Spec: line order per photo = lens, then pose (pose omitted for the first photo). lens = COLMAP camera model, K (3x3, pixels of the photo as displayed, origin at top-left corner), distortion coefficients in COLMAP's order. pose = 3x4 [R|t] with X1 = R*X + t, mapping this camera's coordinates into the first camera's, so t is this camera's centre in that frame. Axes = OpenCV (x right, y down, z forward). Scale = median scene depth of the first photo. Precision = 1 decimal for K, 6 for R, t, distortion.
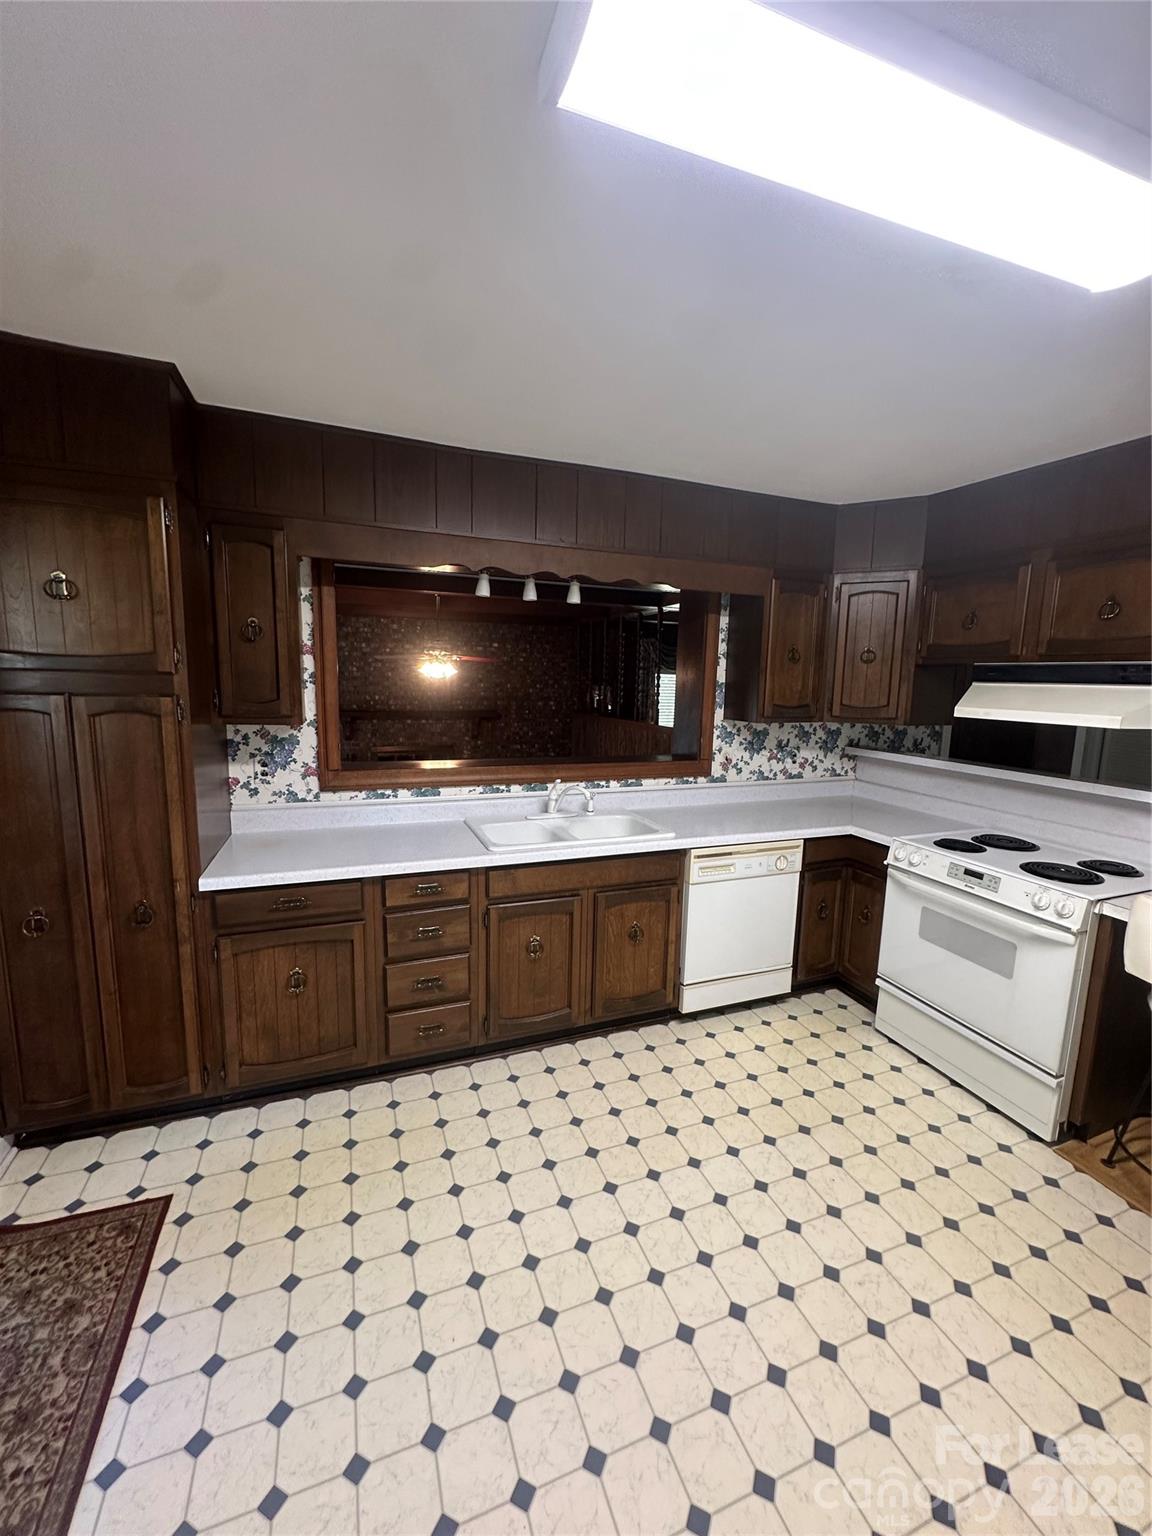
lens RADIAL K [[612.5, 0, 576.7], [0, 612.5, 767.1], [0, 0, 1]] dist [-0.002366, 0.000316]
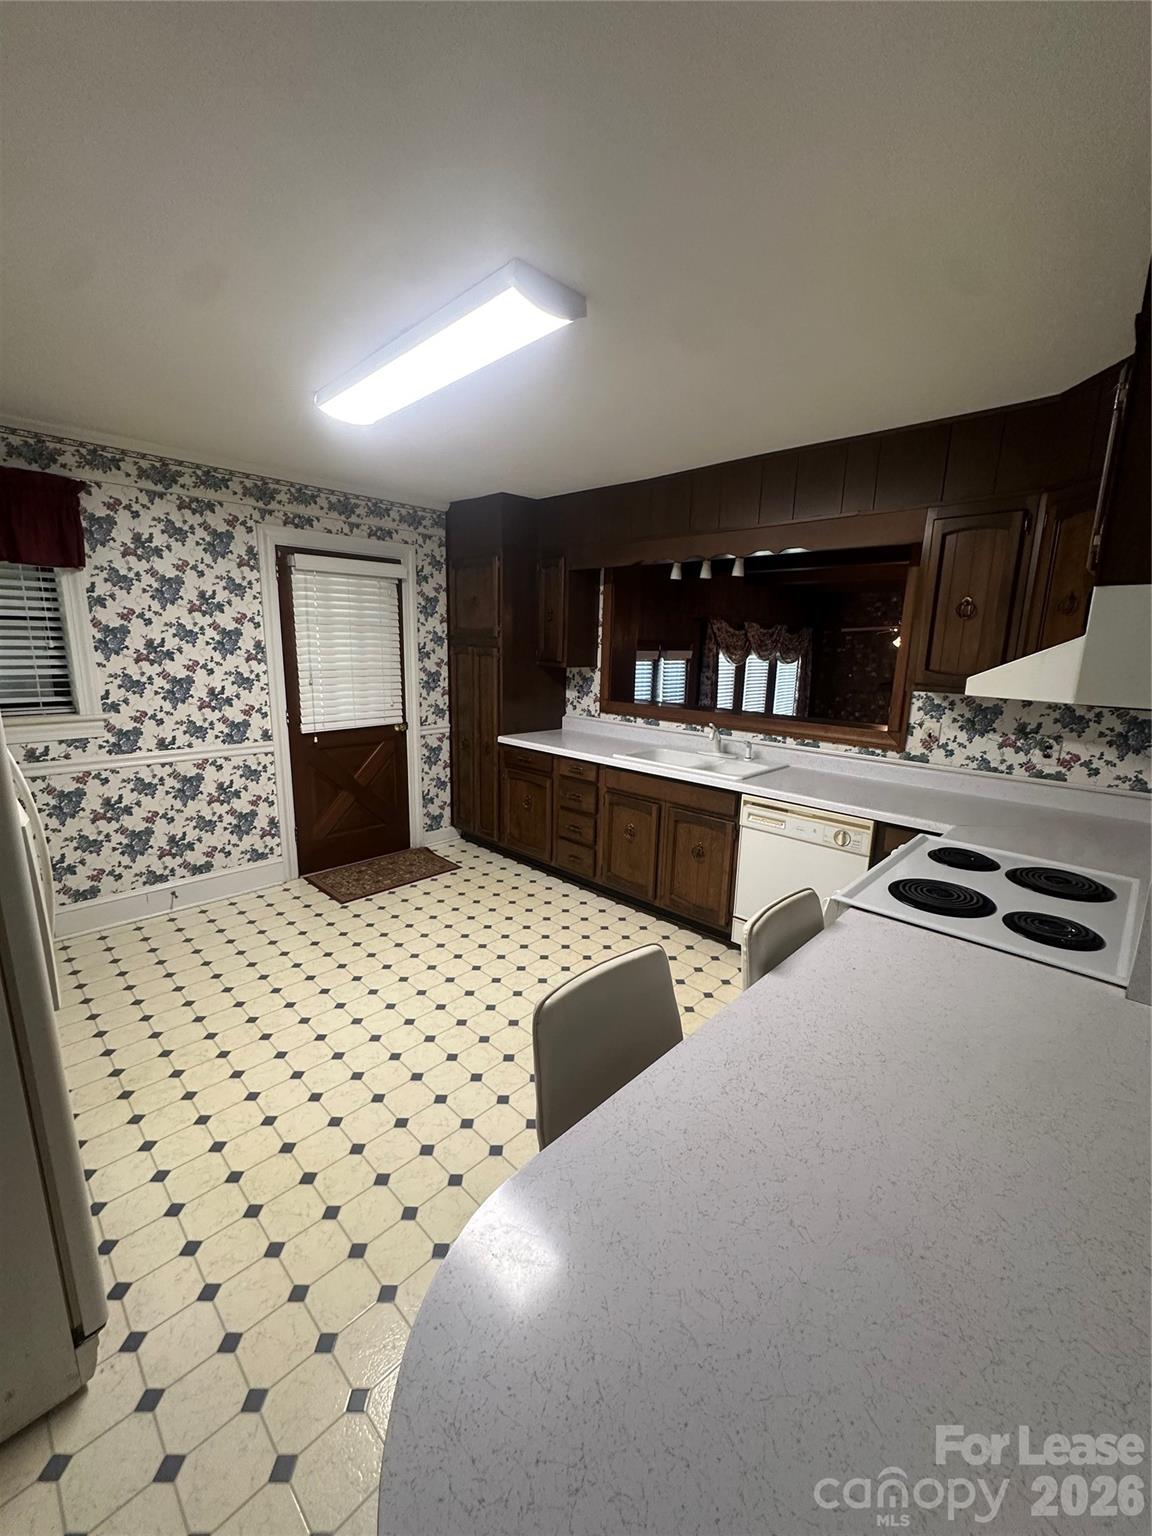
lens RADIAL K [[612.5, 0, 576.7], [0, 612.5, 767.1], [0, 0, 1]] dist [-0.002366, 0.000316]
pose [[0.423980, 0.171025, -0.889377, 0.979291], [-0.144075, 0.982239, 0.120199, -0.002788], [0.894138, 0.077175, 0.441091, 0.227661]]
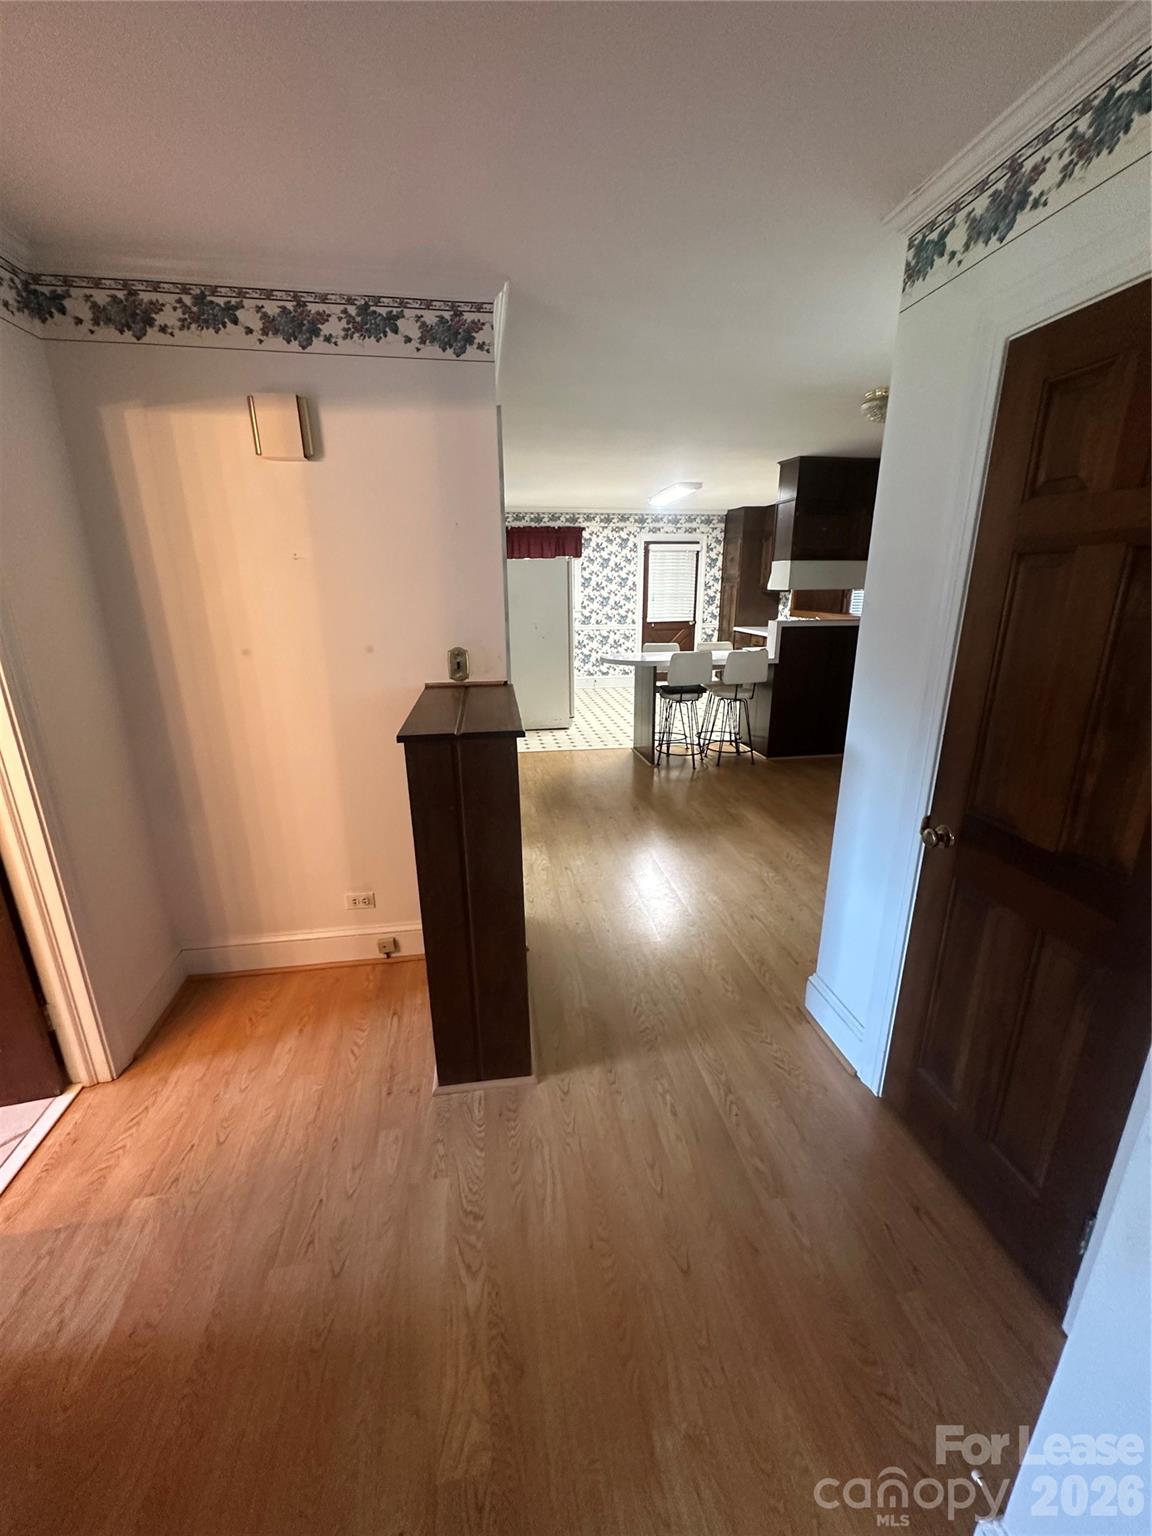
lens RADIAL K [[612.5, 0, 576.7], [0, 612.5, 767.1], [0, 0, 1]] dist [-0.002366, 0.000316]
pose [[-0.207882, 0.264468, -0.941723, 2.767223], [-0.141518, 0.944494, 0.296486, -0.004778], [0.967862, 0.194905, -0.158916, 0.571828]]
